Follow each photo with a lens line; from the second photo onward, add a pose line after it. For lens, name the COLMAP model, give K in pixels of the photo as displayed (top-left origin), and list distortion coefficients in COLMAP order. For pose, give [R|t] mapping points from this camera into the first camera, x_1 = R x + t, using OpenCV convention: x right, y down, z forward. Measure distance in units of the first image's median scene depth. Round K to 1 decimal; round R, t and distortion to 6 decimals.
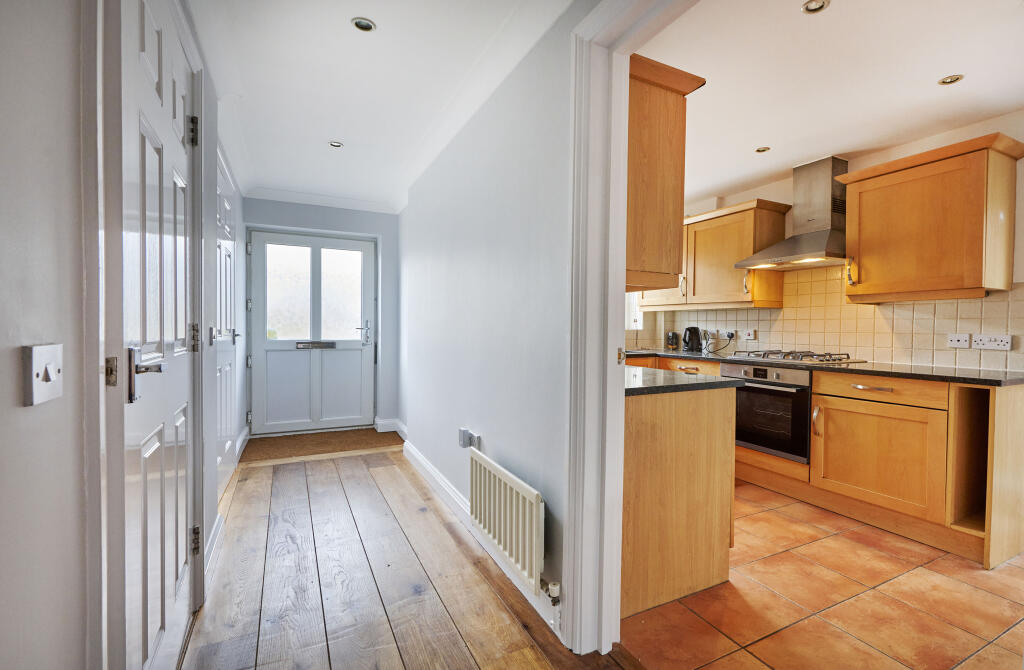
lens RADIAL K [[400.0, 0, 512.0], [0, 400.0, 335.0], [0, 0, 1]] dist [-0.001737, -0.000483]
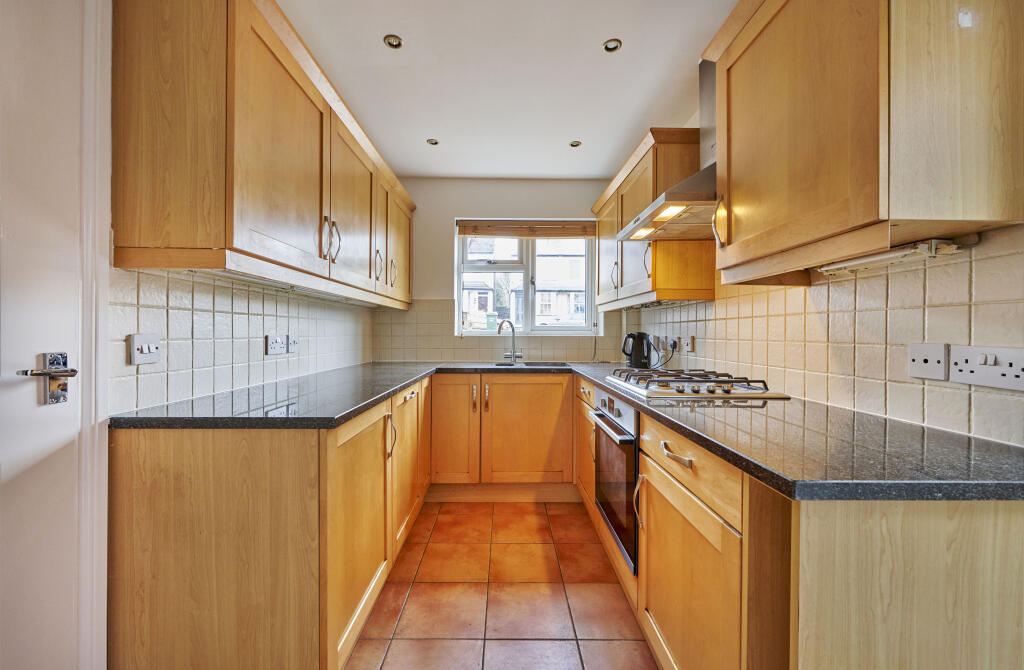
lens RADIAL K [[400.0, 0, 512.0], [0, 400.0, 335.0], [0, 0, 1]] dist [-0.001737, -0.000483]
pose [[0.925629, 0.000910, -0.378430, 0.818484], [-0.008217, 0.999810, -0.017695, -0.001576], [0.378342, 0.019489, 0.925461, 0.426517]]
